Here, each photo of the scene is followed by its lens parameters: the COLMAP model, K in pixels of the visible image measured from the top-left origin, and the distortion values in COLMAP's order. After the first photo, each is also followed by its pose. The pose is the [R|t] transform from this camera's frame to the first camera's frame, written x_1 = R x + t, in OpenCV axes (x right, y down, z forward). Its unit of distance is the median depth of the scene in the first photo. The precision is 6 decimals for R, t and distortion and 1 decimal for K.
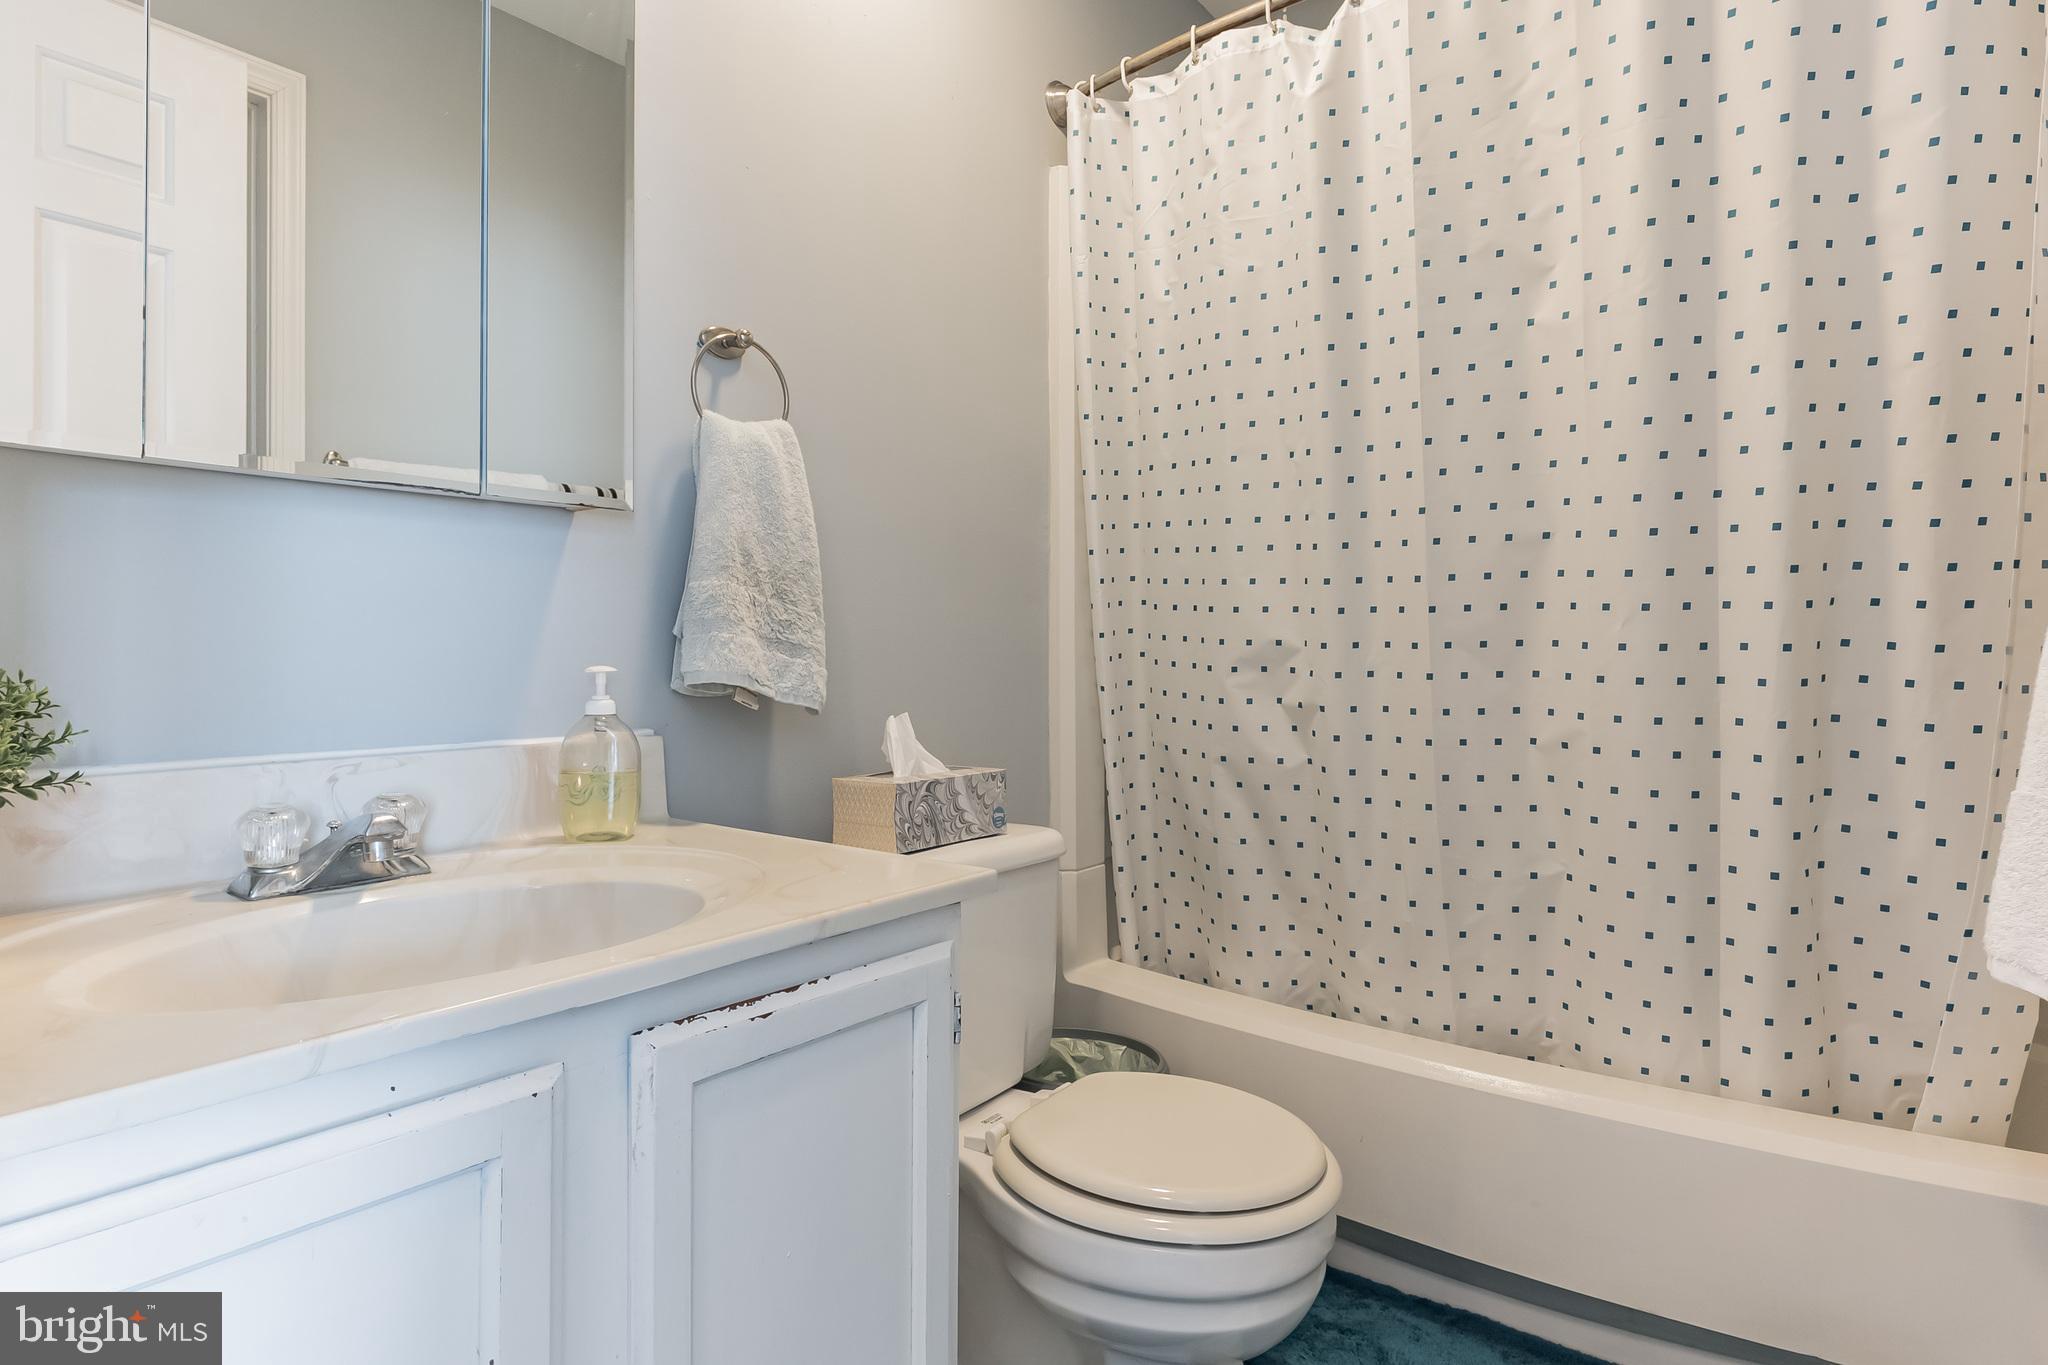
lens RADIAL K [[1085.0, 0, 1022.1], [0, 1085.0, 645.3], [0, 0, 1]] dist [-0.002377, 0.000022]
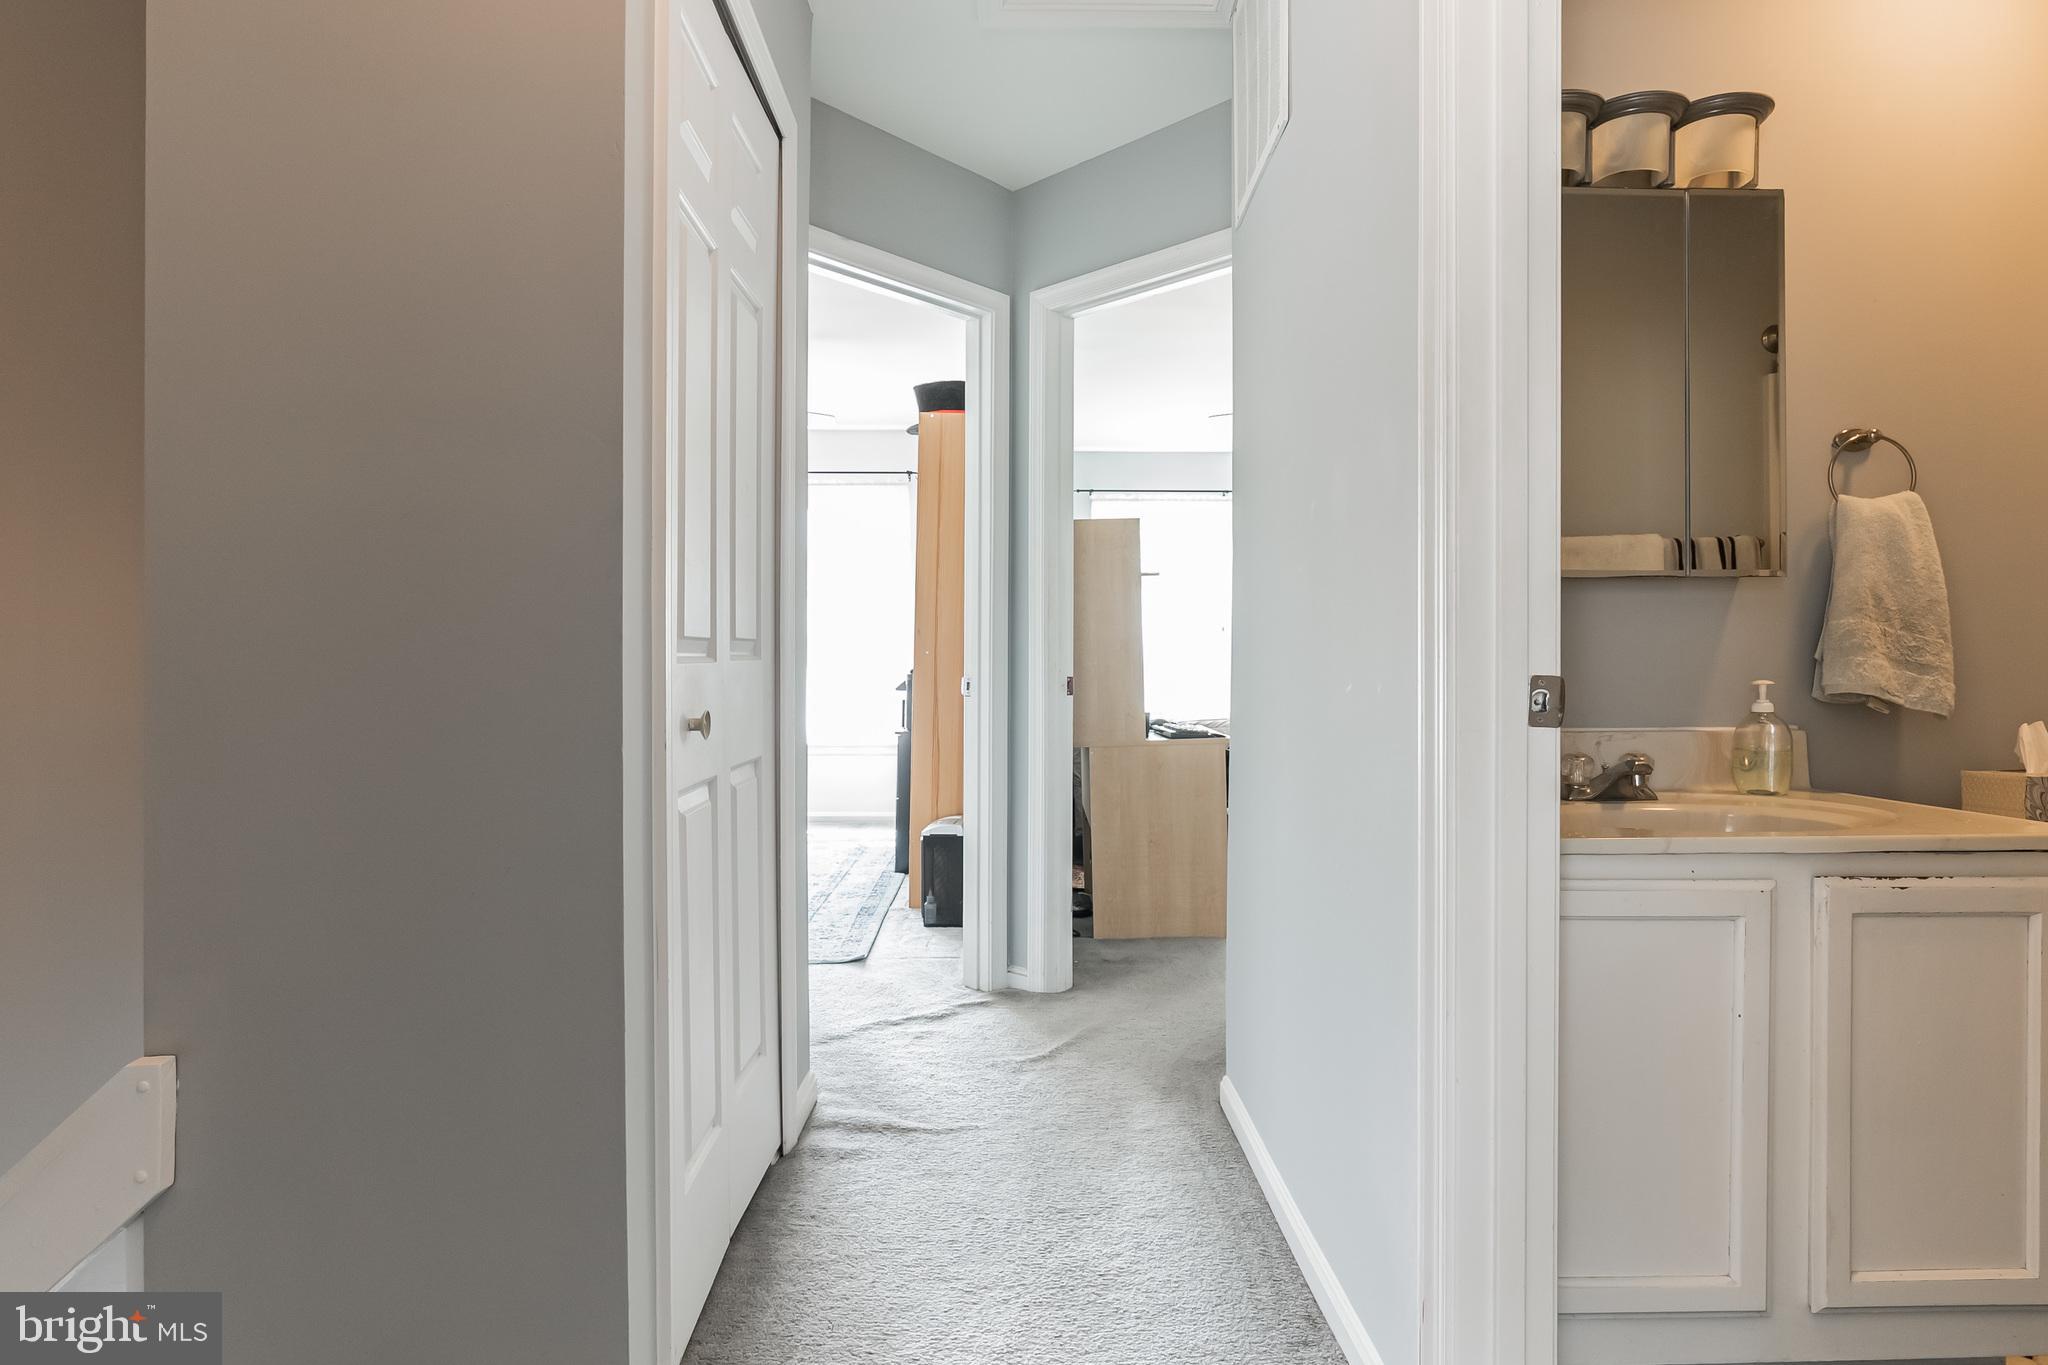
lens RADIAL K [[1111.1, 0, 1024.0], [0, 1111.1, 682.5], [0, 0, 1]] dist [-0.003658, 0.000100]
pose [[0.633260, -0.001605, -0.773938, 0.142763], [0.008316, 0.999954, 0.004731, 0.005714], [0.773895, -0.009432, 0.633244, -0.706810]]
